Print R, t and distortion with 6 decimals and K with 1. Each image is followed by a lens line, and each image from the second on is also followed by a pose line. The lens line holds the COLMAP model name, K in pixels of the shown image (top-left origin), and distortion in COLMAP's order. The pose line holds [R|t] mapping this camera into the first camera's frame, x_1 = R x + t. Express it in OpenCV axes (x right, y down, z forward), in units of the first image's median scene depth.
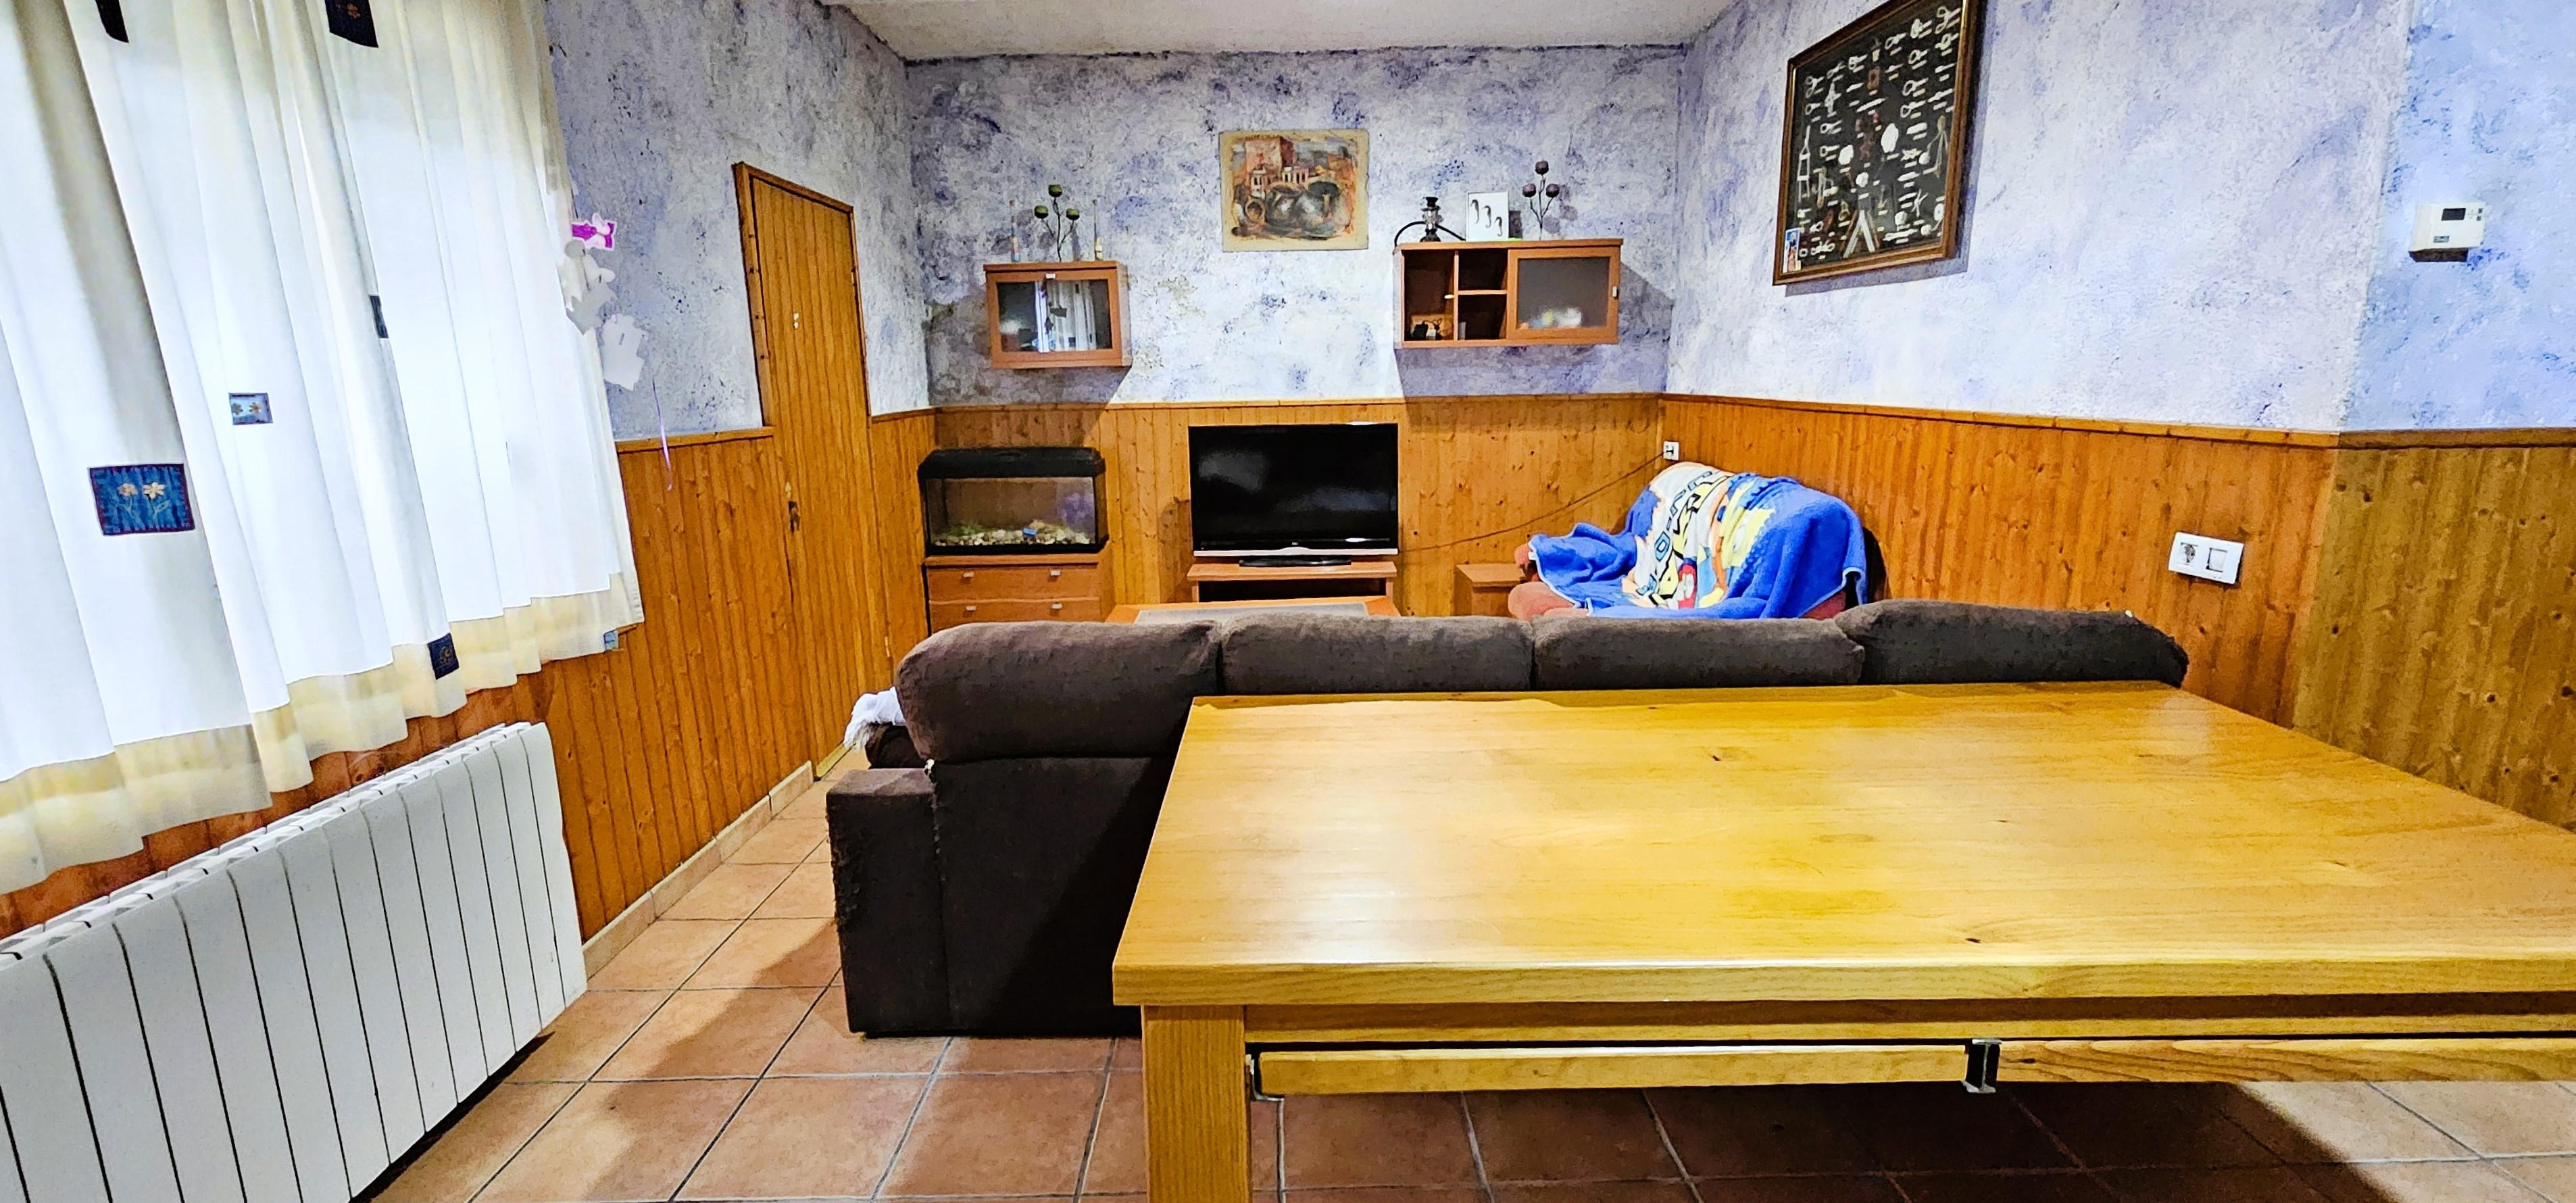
lens RADIAL K [[1109.1, 0, 1283.2], [0, 1109.1, 606.8], [0, 0, 1]] dist [0.001286, 0.000219]
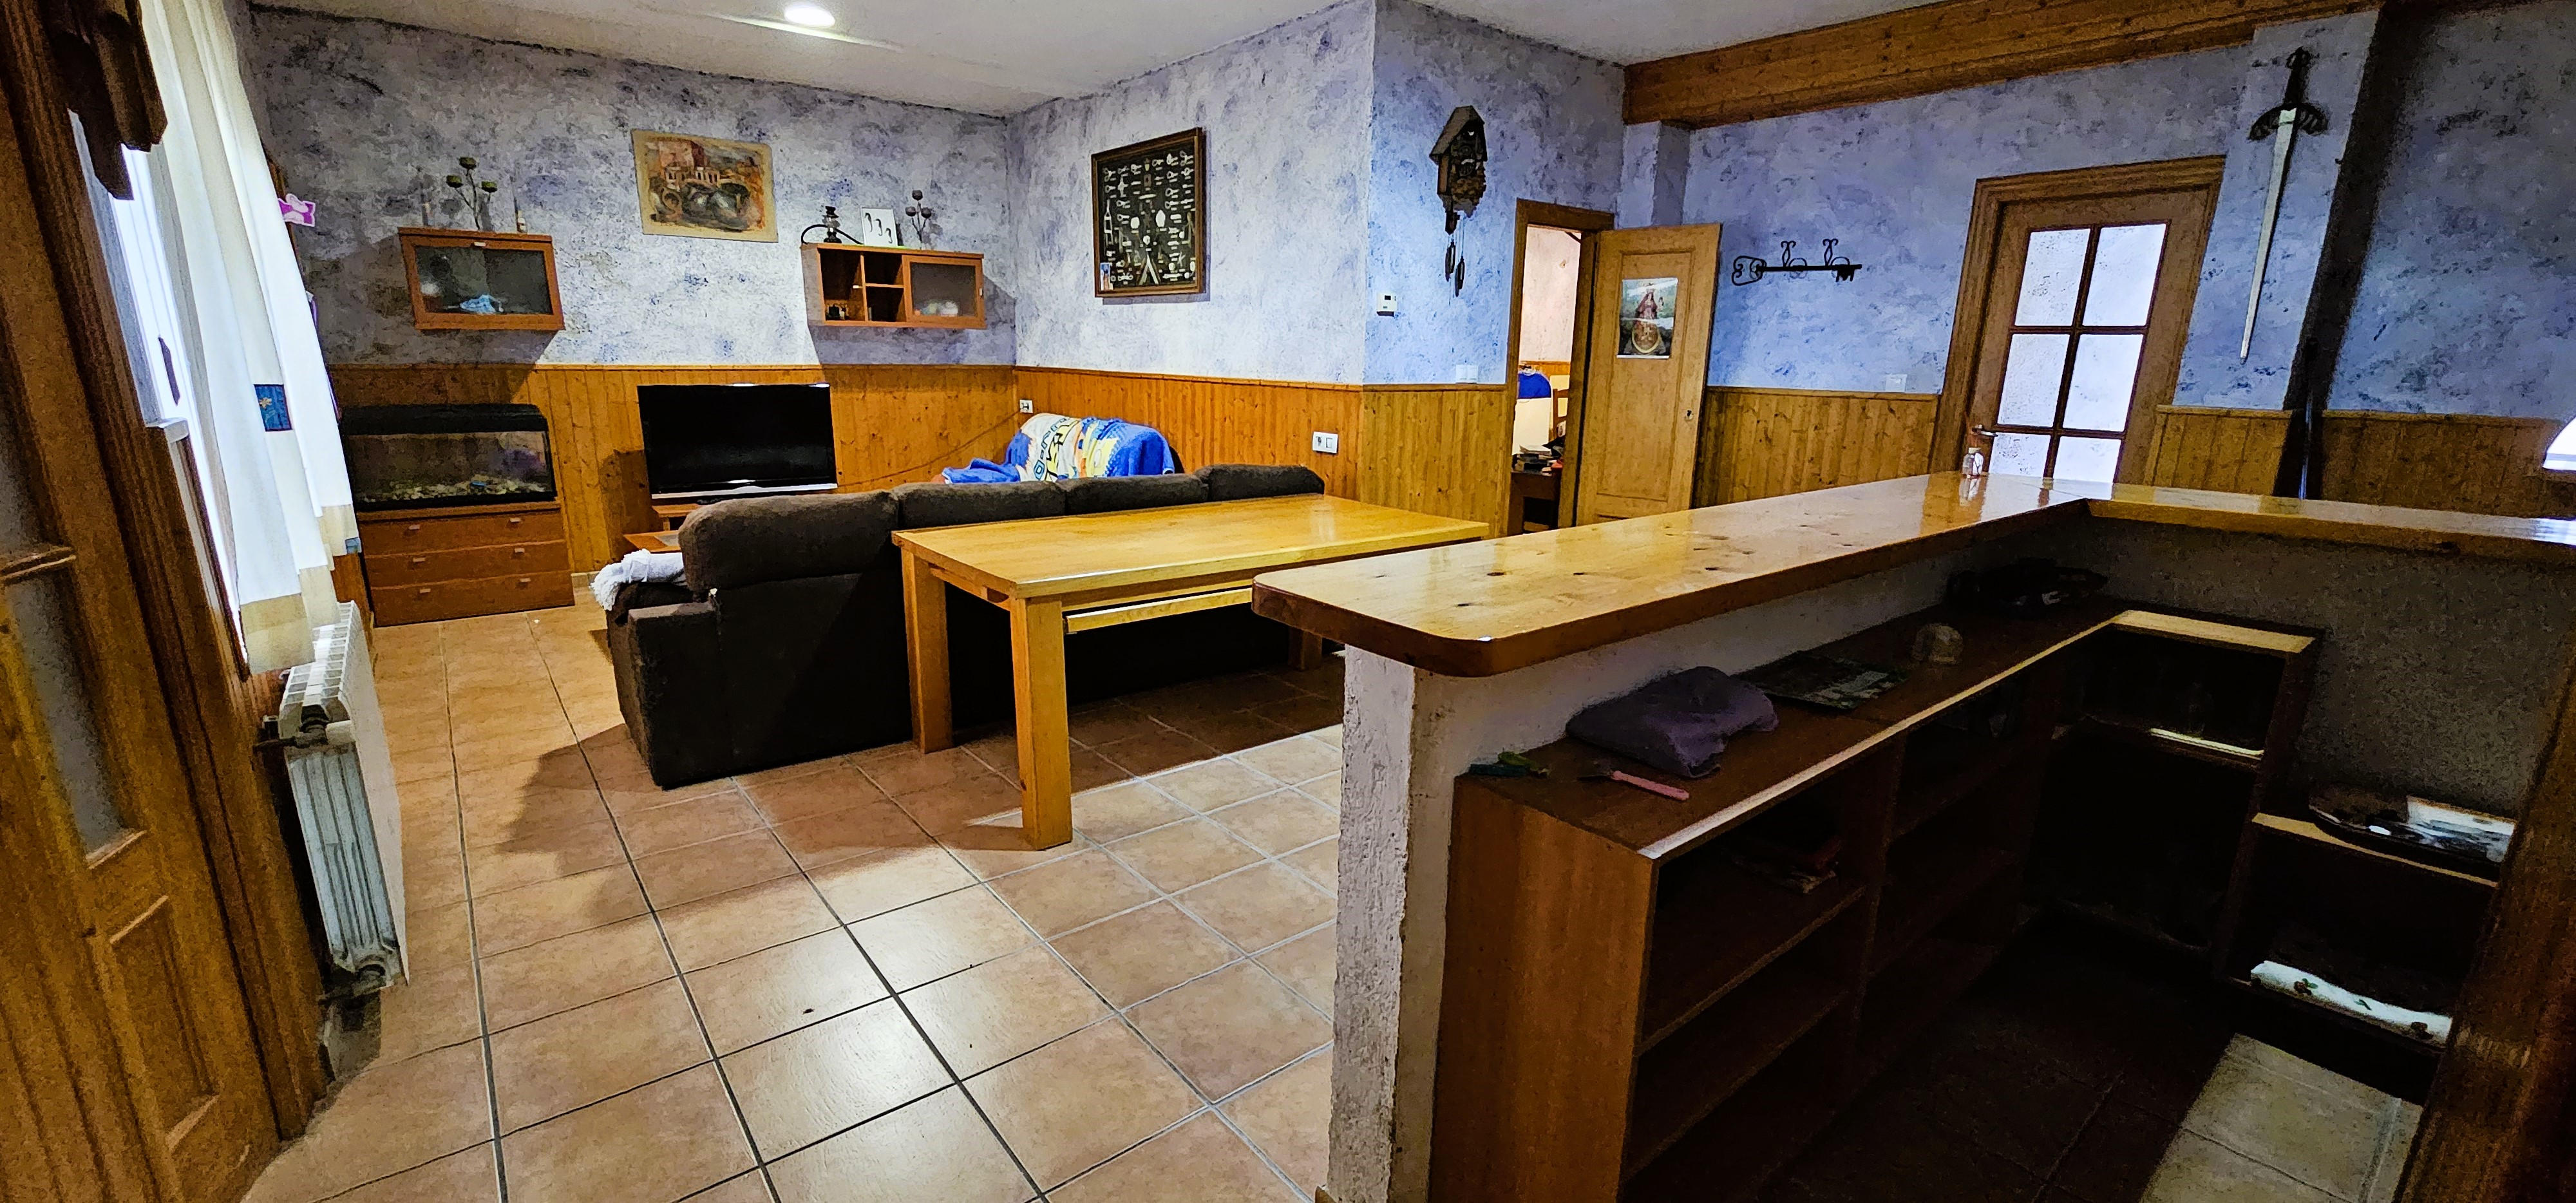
lens RADIAL K [[1051.9, 0, 1284.8], [0, 1051.9, 609.8], [0, 0, 1]] dist [-0.001949, 0.000142]
pose [[0.785814, -0.119242, 0.606858, -0.251965], [0.098767, 0.992840, 0.067192, 0.063155], [-0.610525, 0.007137, 0.791965, -0.281887]]
